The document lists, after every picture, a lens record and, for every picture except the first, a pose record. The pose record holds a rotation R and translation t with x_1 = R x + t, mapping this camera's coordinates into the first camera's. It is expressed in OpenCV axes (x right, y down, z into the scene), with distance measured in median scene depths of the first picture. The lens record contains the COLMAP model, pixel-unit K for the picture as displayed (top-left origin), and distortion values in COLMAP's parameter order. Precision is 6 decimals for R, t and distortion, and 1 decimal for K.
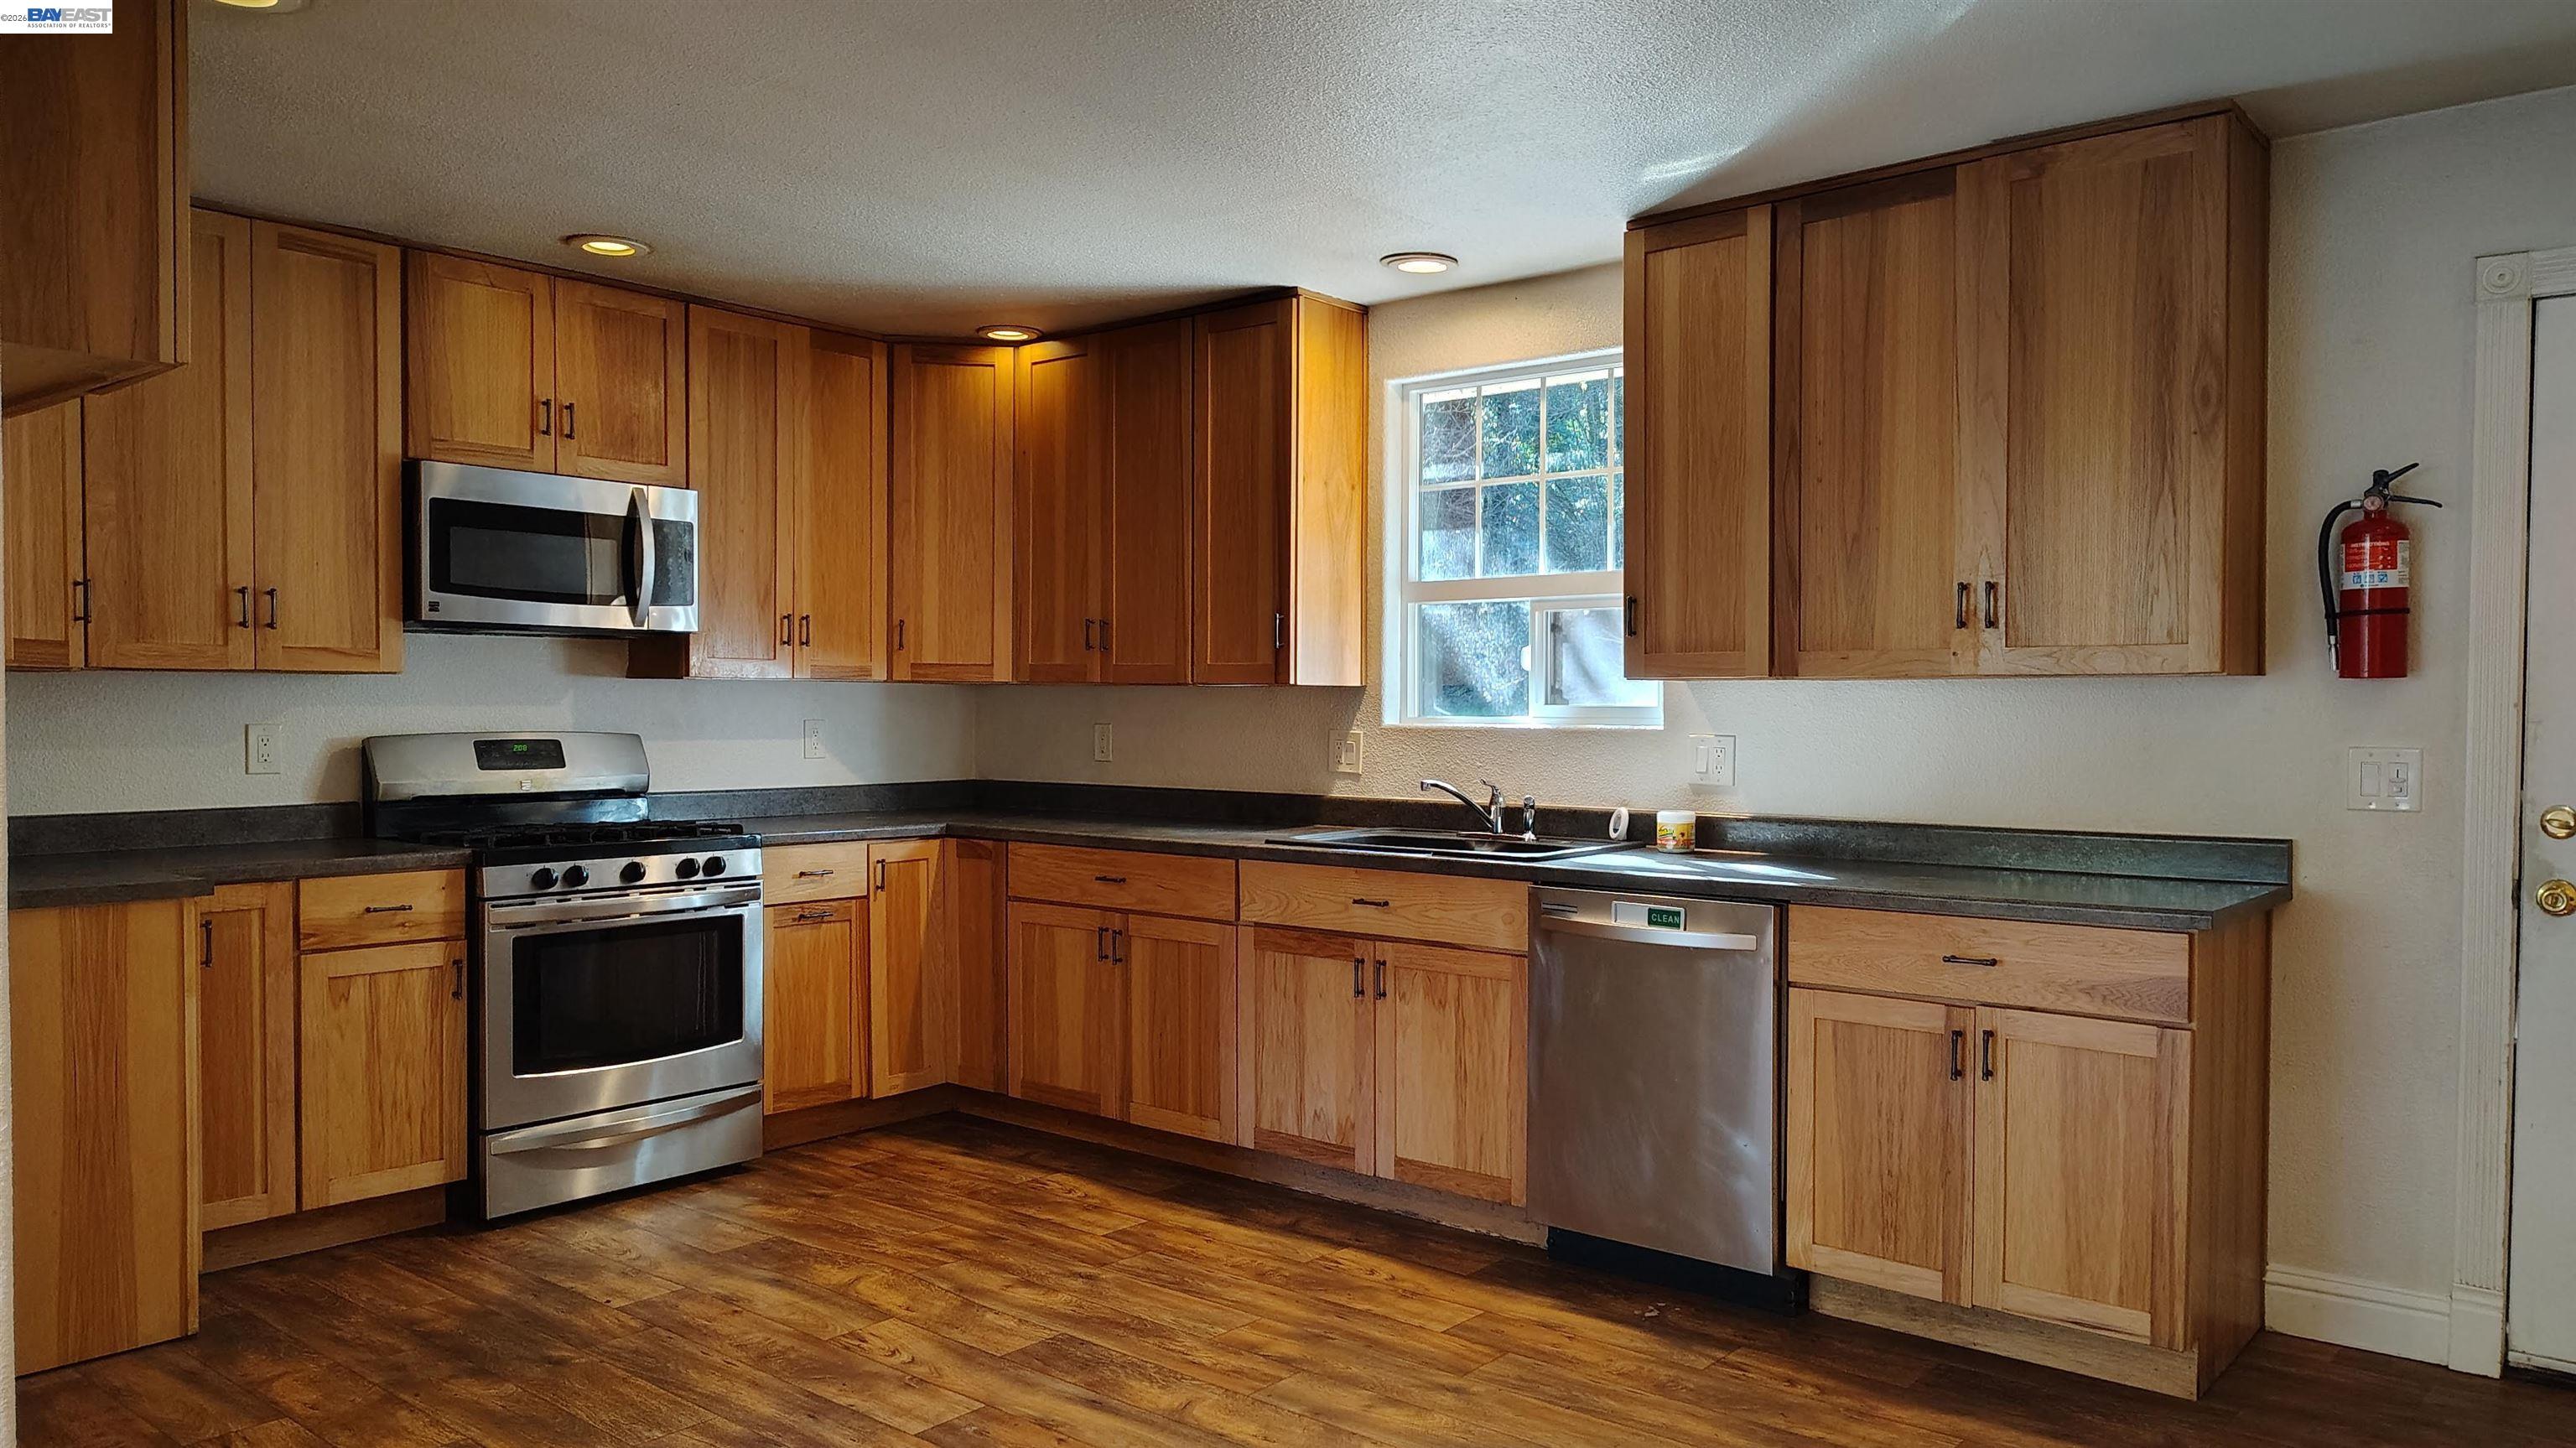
lens RADIAL K [[1763.7, 0, 1297.3], [0, 1763.7, 731.3], [0, 0, 1]] dist [0.001853, 0.000406]
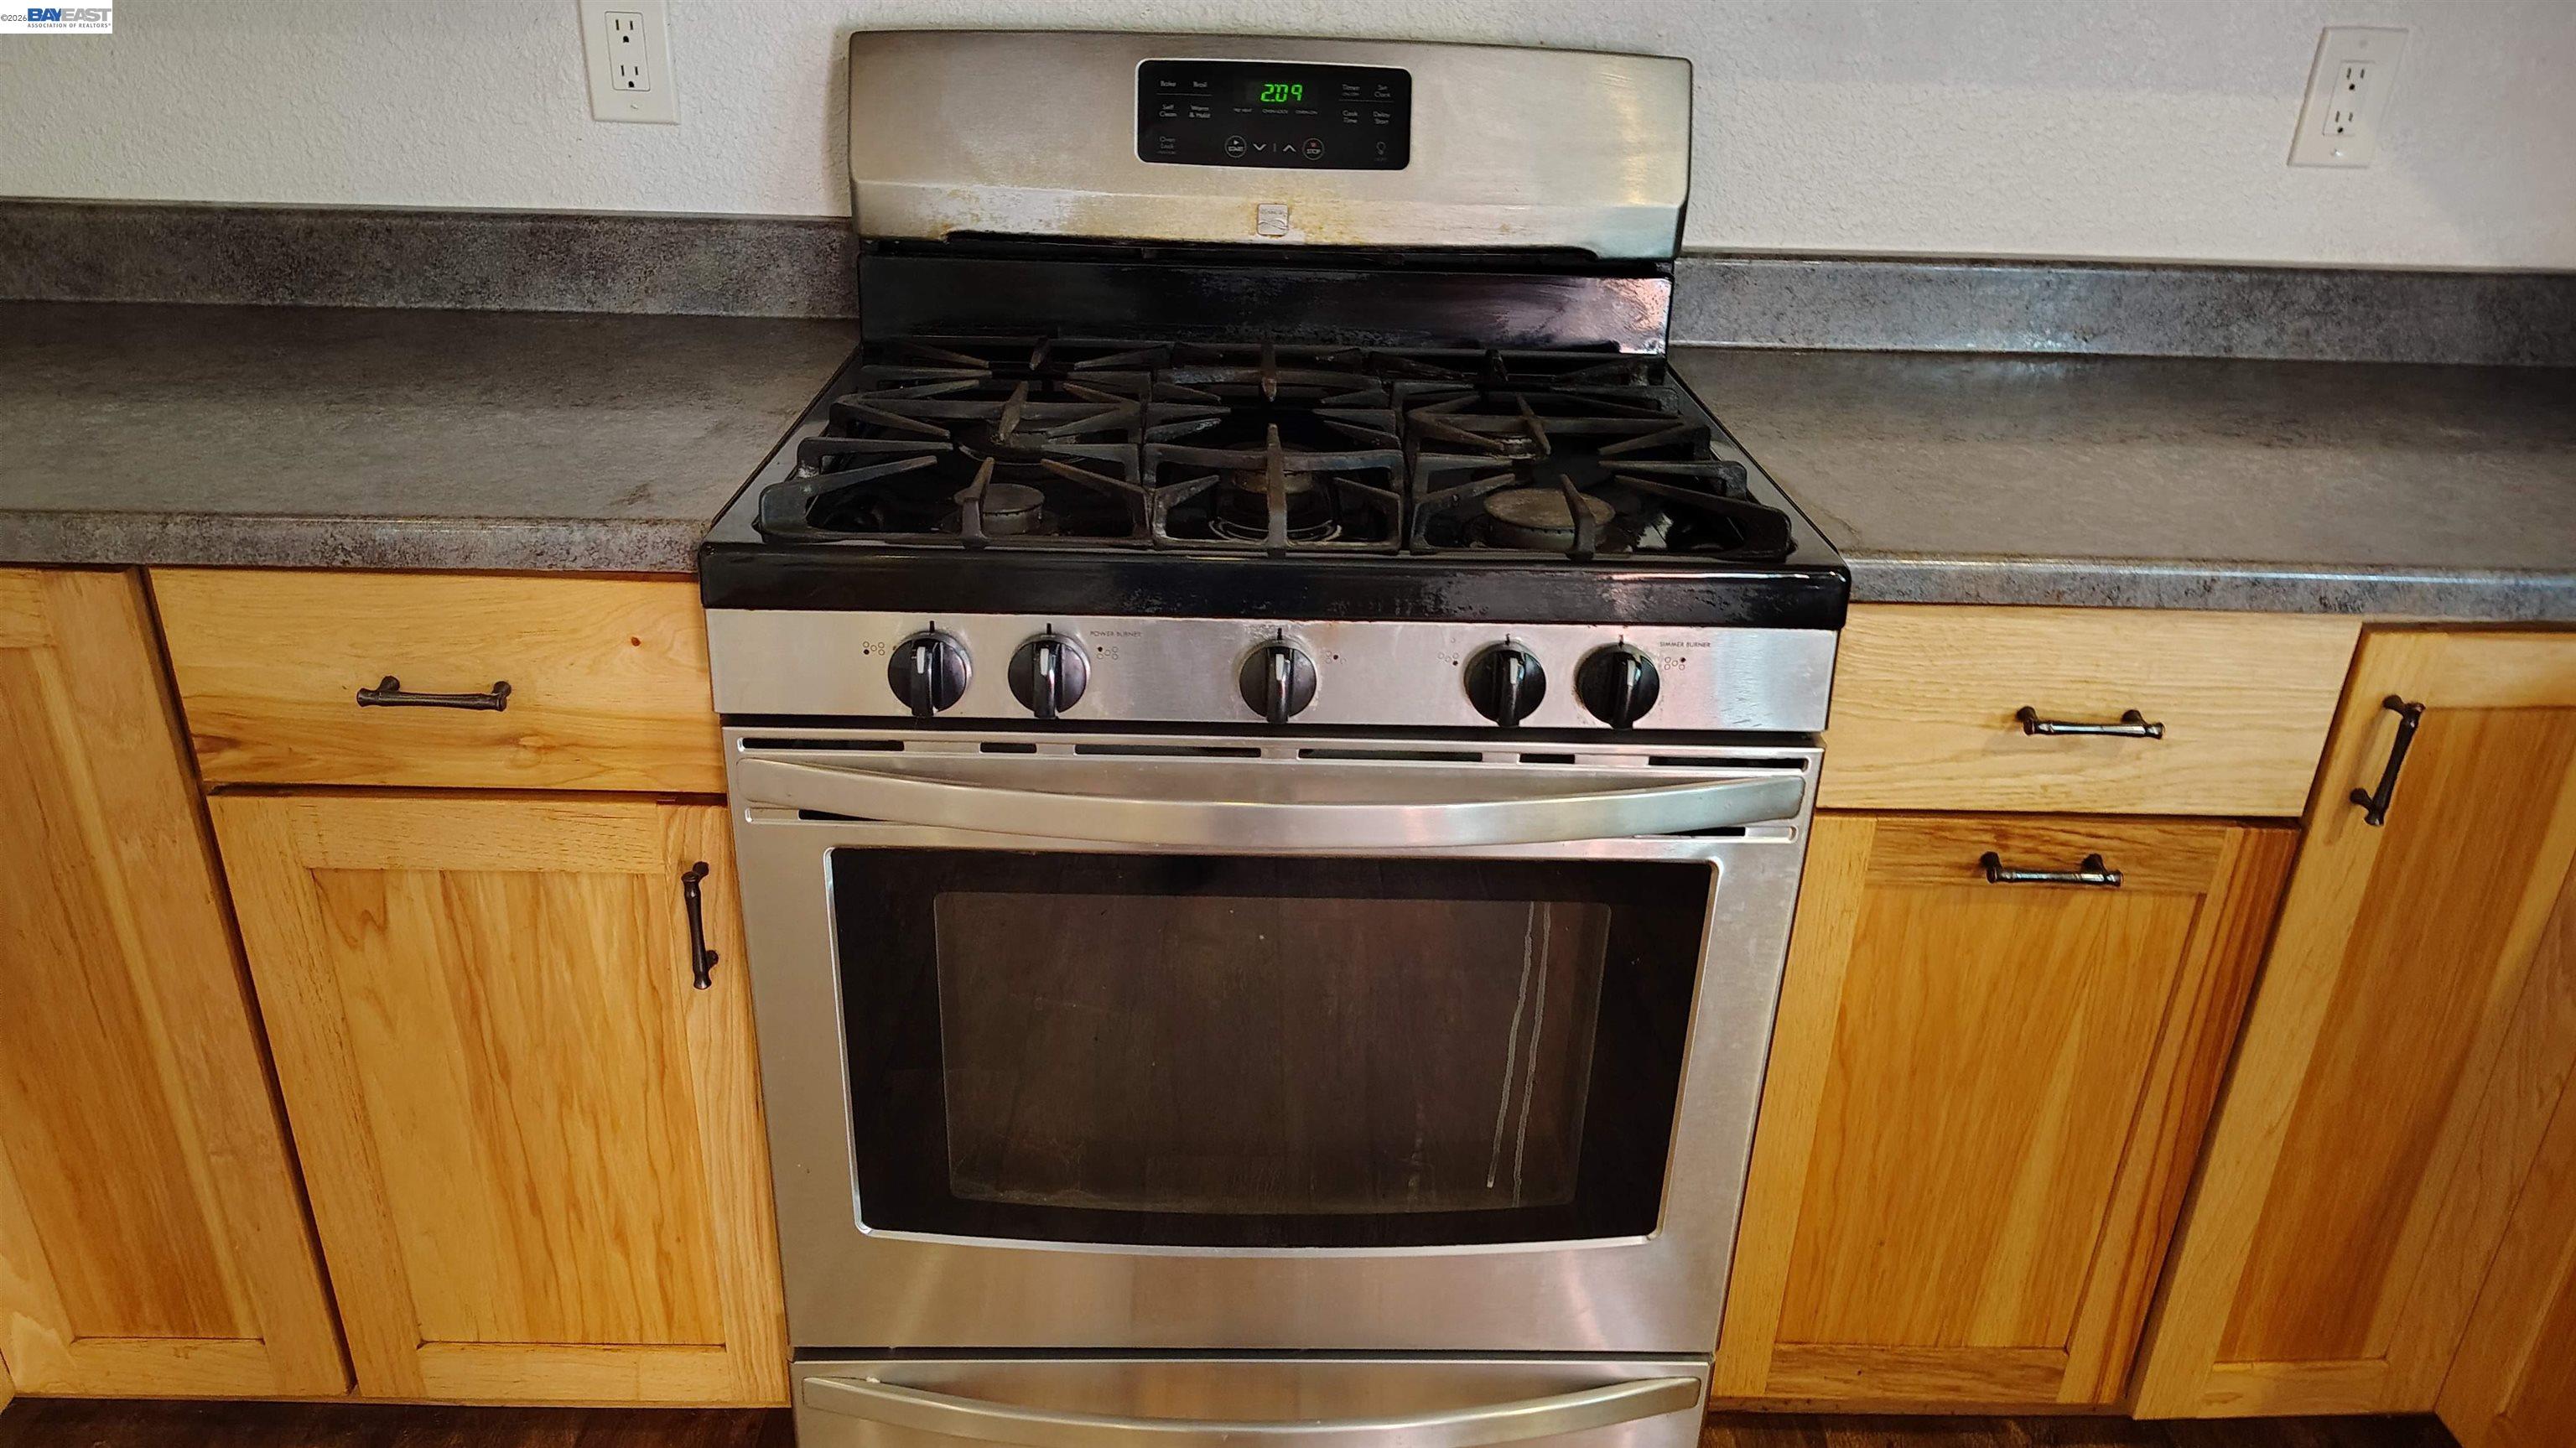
lens RADIAL K [[1763.7, 0, 1292.0], [0, 1763.7, 743.0], [0, 0, 1]] dist [0.001853, 0.000406]
pose [[0.657438, 0.343136, -0.670845, -0.178561], [-0.035783, 0.903508, 0.427075, -0.021093], [0.752659, -0.256770, 0.606278, 0.765399]]
